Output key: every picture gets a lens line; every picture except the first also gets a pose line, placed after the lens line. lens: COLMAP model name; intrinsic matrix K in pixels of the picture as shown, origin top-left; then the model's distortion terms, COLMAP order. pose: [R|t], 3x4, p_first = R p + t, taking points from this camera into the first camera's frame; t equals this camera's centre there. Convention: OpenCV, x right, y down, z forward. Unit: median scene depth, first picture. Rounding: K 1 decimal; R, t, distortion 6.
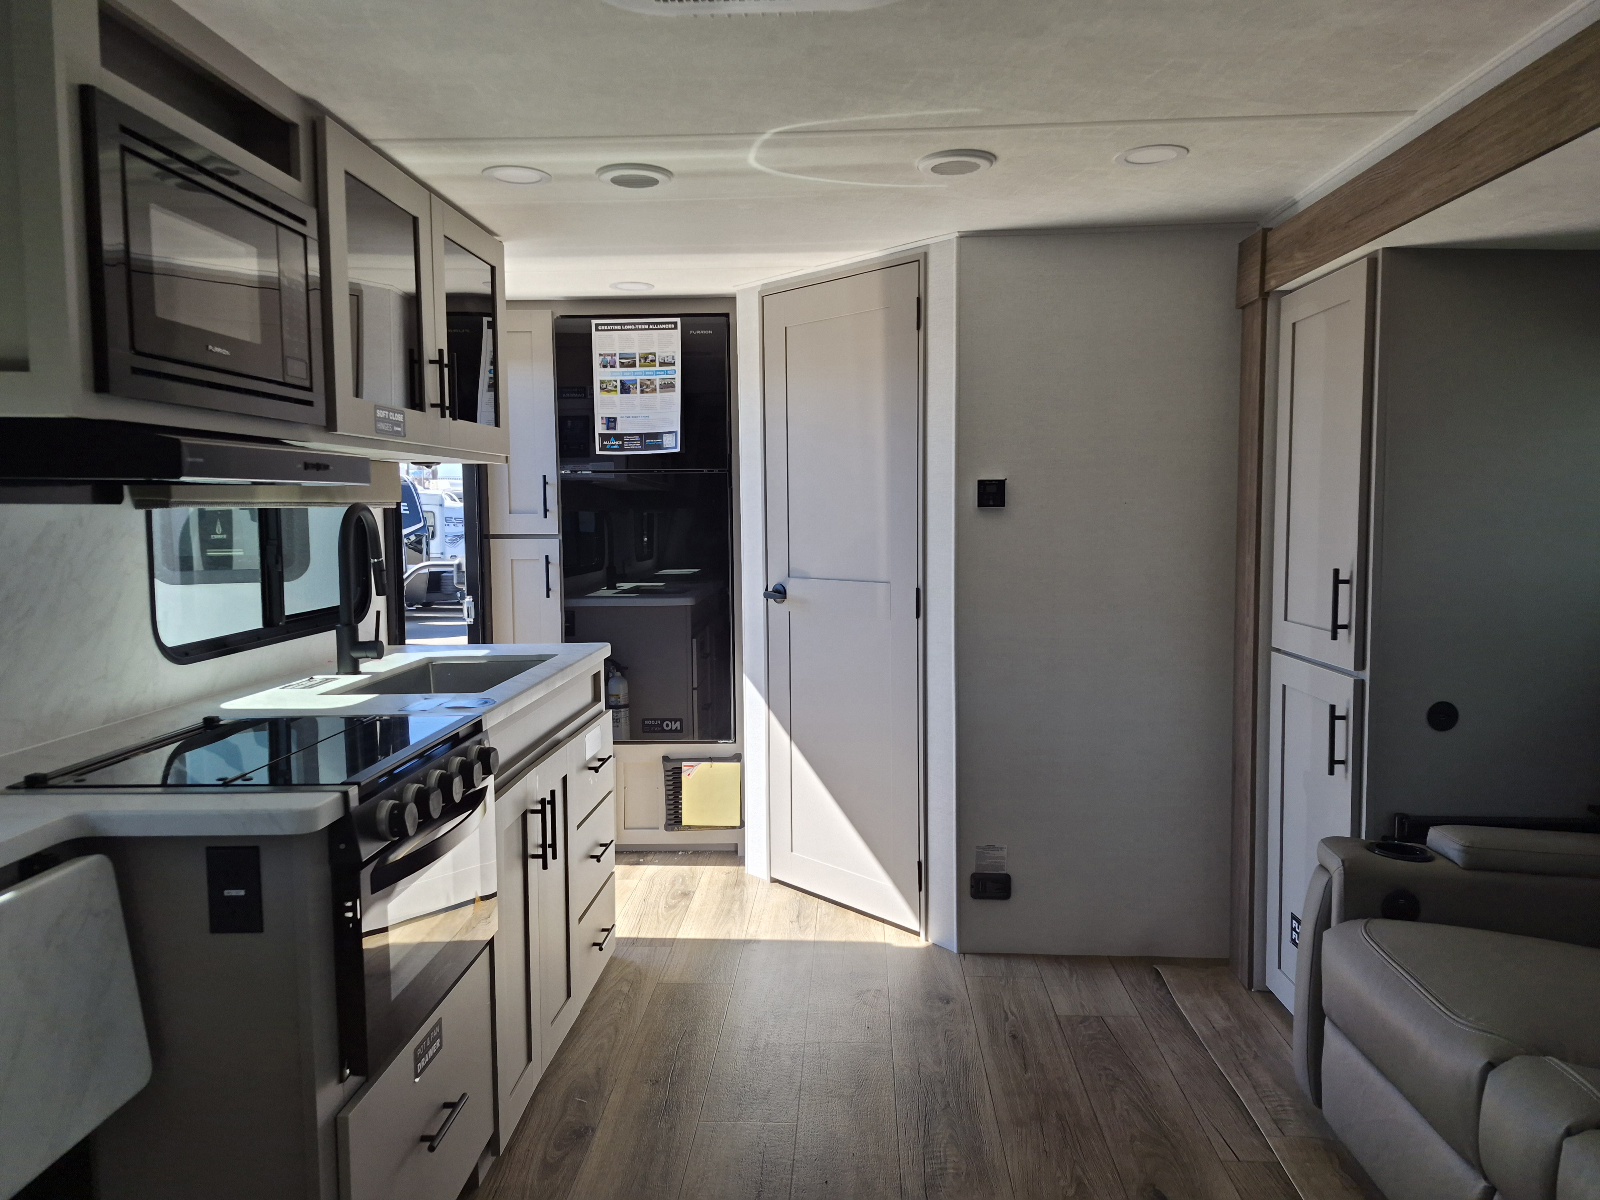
lens RADIAL K [[1115.3, 0, 802.8], [0, 1115.3, 598.5], [0, 0, 1]] dist [0.057898, -0.047111]
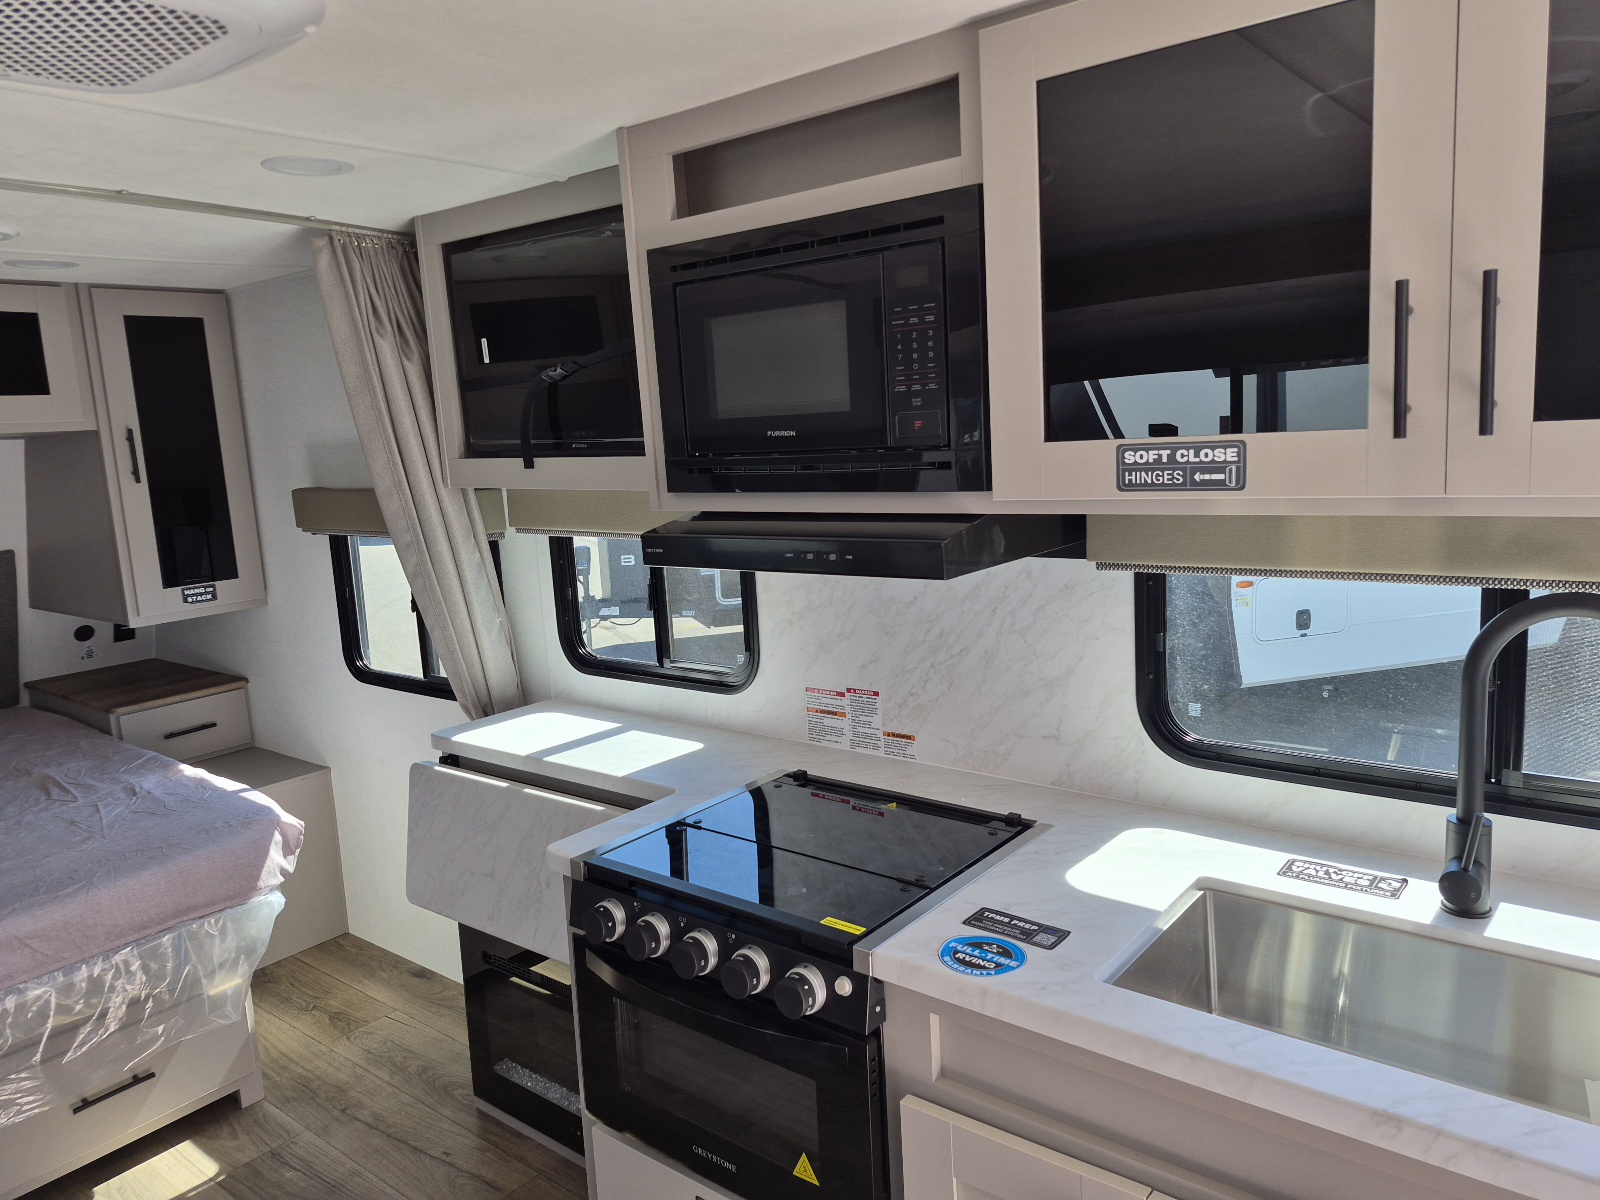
lens RADIAL K [[1115.3, 0, 800.4], [0, 1115.3, 590.2], [0, 0, 1]] dist [0.057898, -0.047111]
pose [[-0.575716, 0.146888, -0.804347, 0.269200], [-0.023605, 0.980335, 0.195922, -0.256147], [0.817309, 0.131783, -0.560928, 1.481974]]
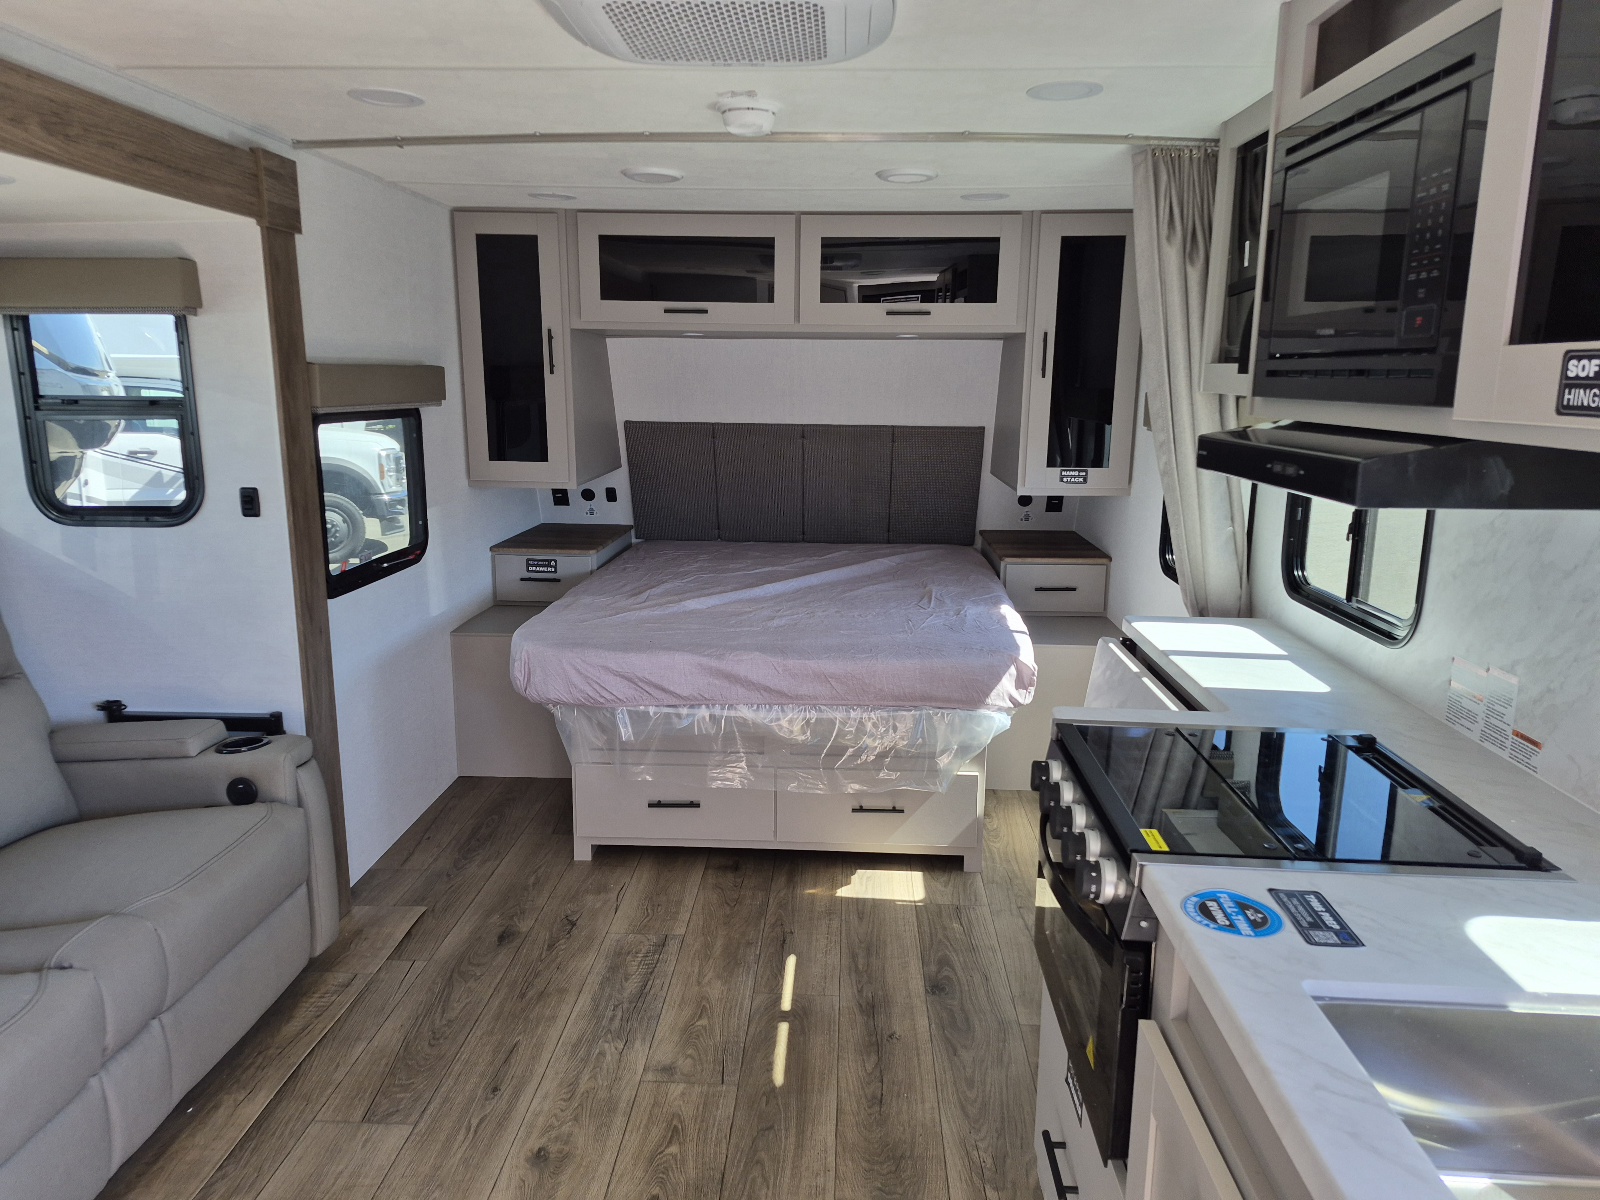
lens RADIAL K [[1115.3, 0, 794.6], [0, 1115.3, 612.7], [0, 0, 1]] dist [0.057898, -0.047111]
pose [[-0.999790, -0.020420, 0.001742, -0.047289], [-0.019000, 0.955410, 0.294670, -0.244991], [-0.007682, 0.294575, -0.955598, 1.748171]]
